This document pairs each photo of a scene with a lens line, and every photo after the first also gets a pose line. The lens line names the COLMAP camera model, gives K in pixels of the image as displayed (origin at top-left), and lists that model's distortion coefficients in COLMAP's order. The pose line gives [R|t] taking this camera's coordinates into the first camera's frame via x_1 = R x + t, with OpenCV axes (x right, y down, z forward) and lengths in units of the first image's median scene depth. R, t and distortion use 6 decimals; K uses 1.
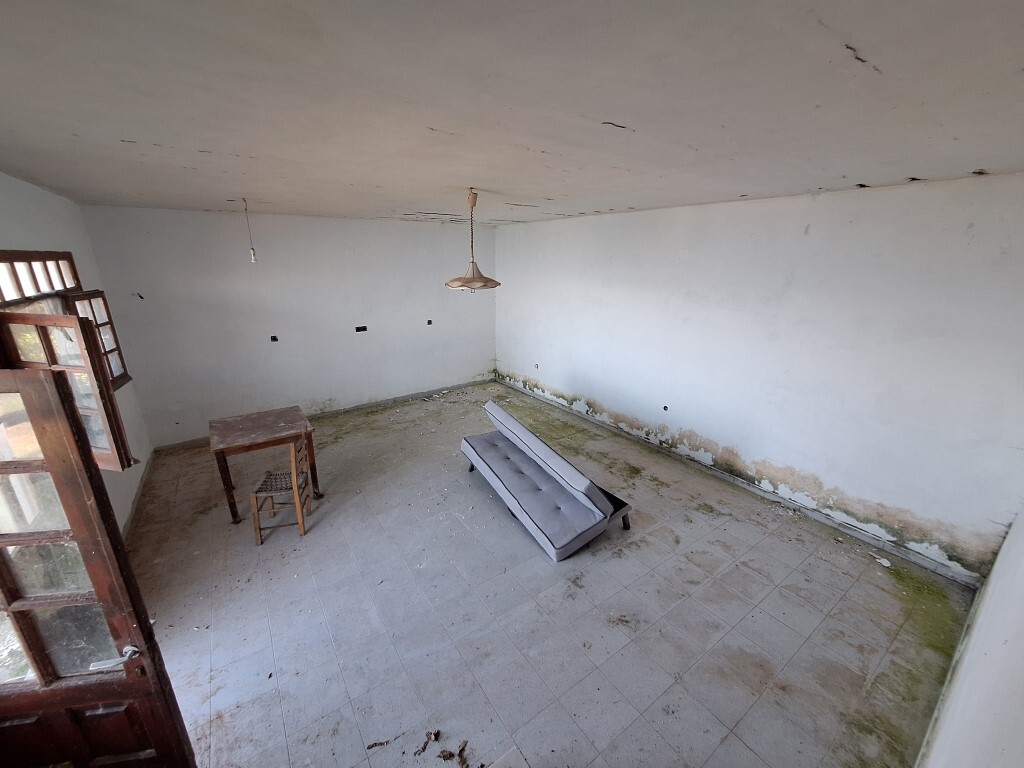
lens RADIAL K [[403.1, 0, 506.1], [0, 403.1, 391.5], [0, 0, 1]] dist [-0.002459, -0.000052]
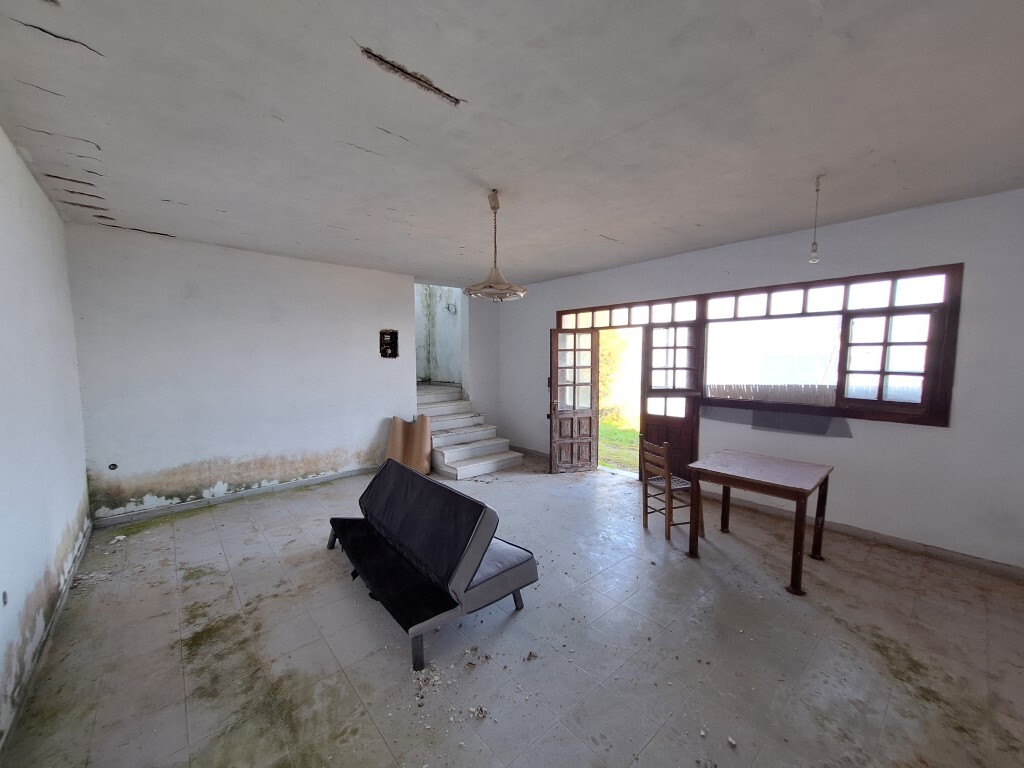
lens RADIAL K [[403.1, 0, 506.1], [0, 403.1, 391.5], [0, 0, 1]] dist [-0.002459, -0.000052]
pose [[-0.994378, 0.003811, -0.105817, -0.007990], [-0.038110, 0.919497, 0.391244, -0.271386], [0.098790, 0.393077, -0.914183, 1.244453]]
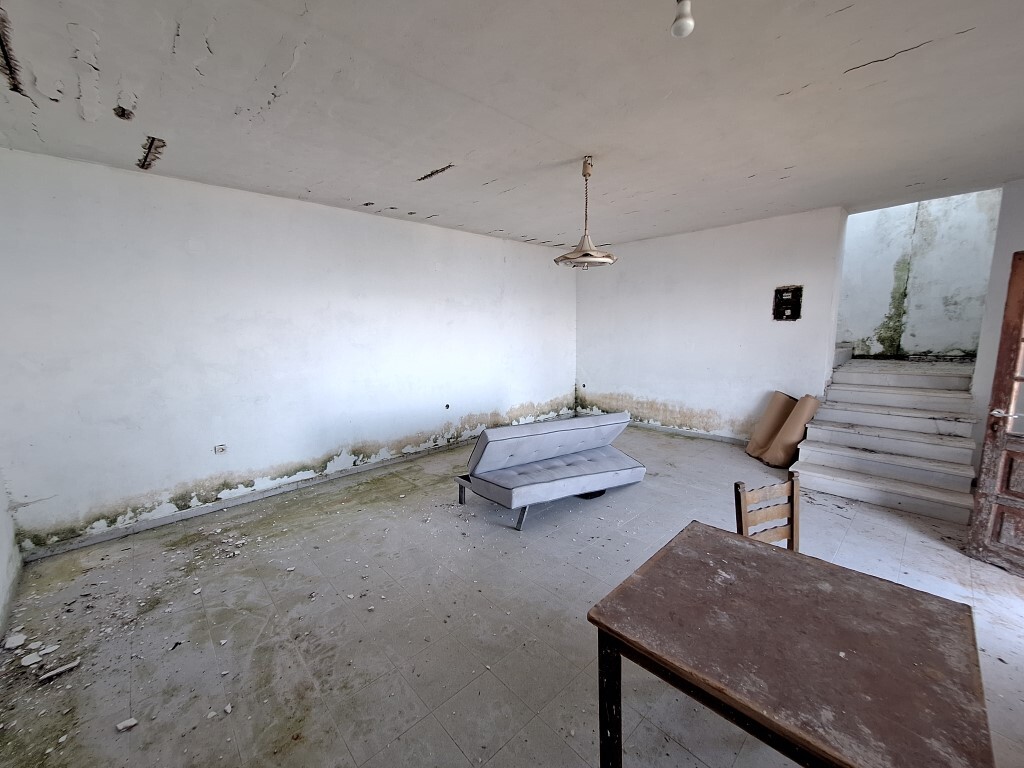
lens RADIAL K [[403.1, 0, 506.1], [0, 403.1, 391.5], [0, 0, 1]] dist [-0.002459, -0.000052]
pose [[-0.136854, -0.161716, 0.977302, -0.650533], [0.329517, 0.922968, 0.198869, -0.152994], [-0.934179, 0.349254, -0.073023, 0.880158]]
